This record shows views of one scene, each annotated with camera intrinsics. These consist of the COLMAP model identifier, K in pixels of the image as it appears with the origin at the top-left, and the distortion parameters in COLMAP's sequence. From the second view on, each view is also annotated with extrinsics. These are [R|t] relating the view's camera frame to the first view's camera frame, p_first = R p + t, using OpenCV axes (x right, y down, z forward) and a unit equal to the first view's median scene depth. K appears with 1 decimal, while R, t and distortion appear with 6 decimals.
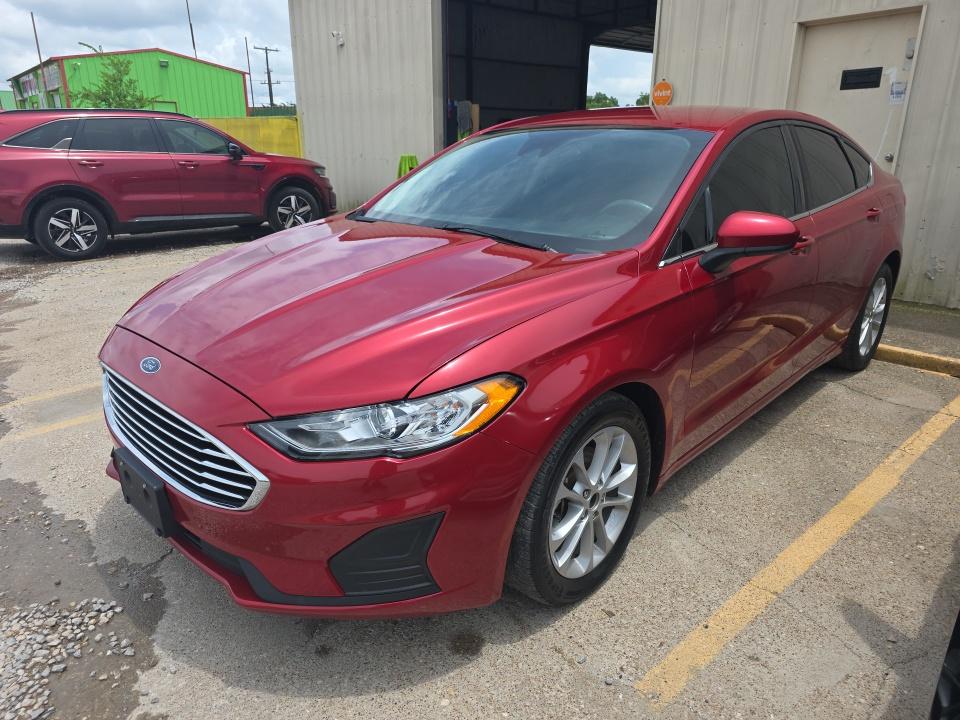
lens RADIAL K [[655.7, 0, 475.4], [0, 655.7, 362.6], [0, 0, 1]] dist [0.006662, 0.000436]
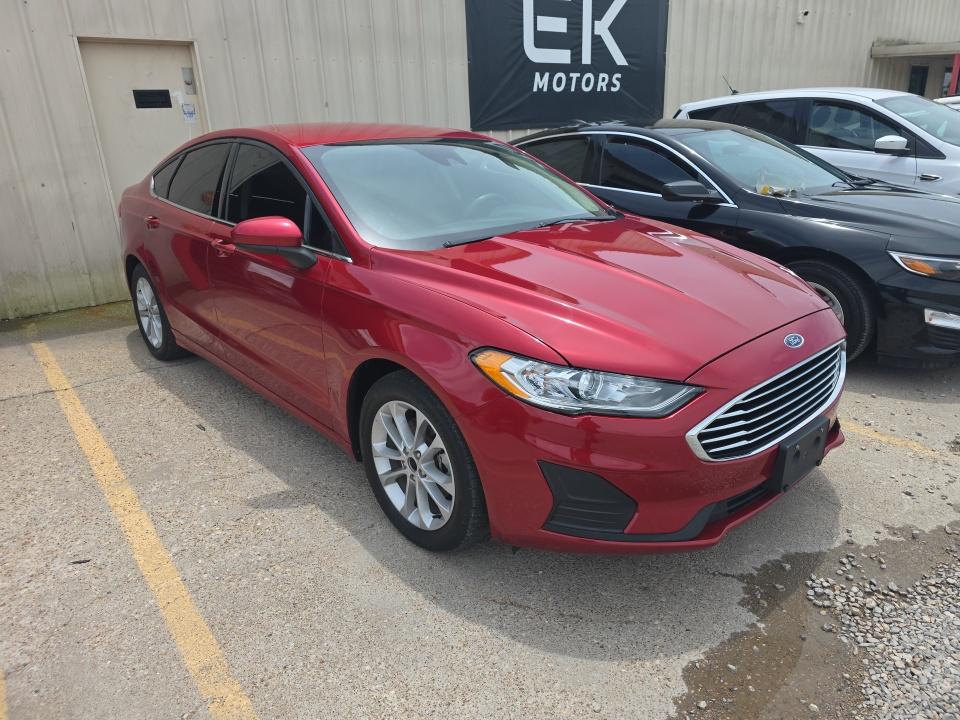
lens RADIAL K [[655.7, 0, 475.4], [0, 655.7, 362.6], [0, 0, 1]] dist [0.006662, 0.000436]
pose [[0.057788, -0.324998, 0.943947, -1.453740], [0.354325, 0.890648, 0.284956, -0.430924], [-0.933335, 0.317997, 0.166624, 1.208127]]
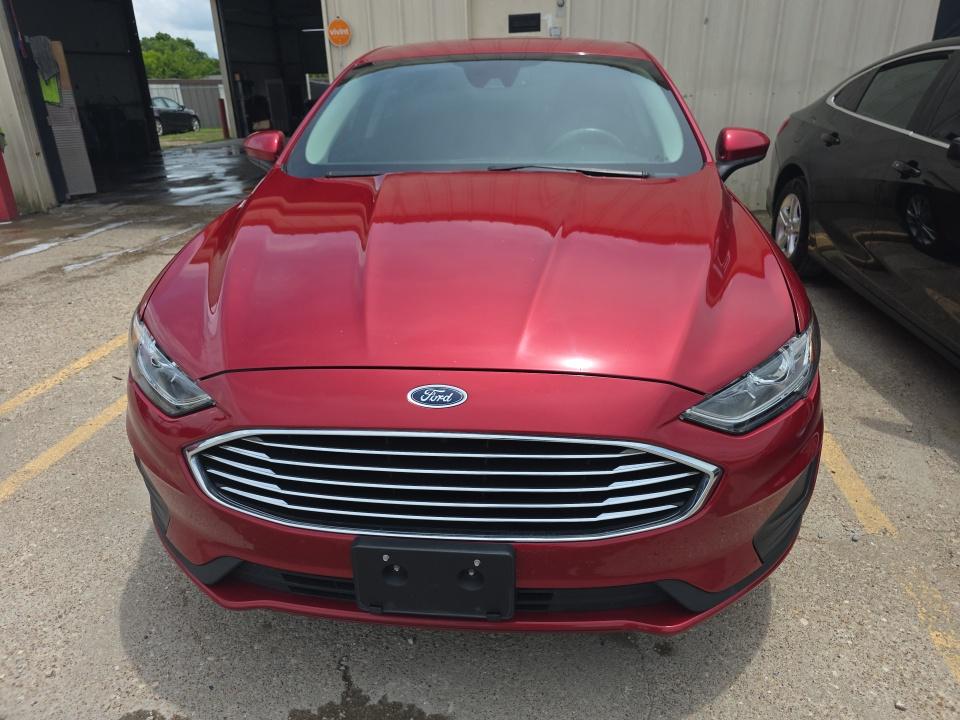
lens RADIAL K [[663.8, 0, 477.3], [0, 663.8, 344.4], [0, 0, 1]] dist [0.008361, 0.001348]
pose [[0.772429, -0.247914, 0.584715, -0.773161], [0.224092, 0.967840, 0.114322, -0.107361], [-0.594253, 0.042724, 0.803143, 0.375361]]
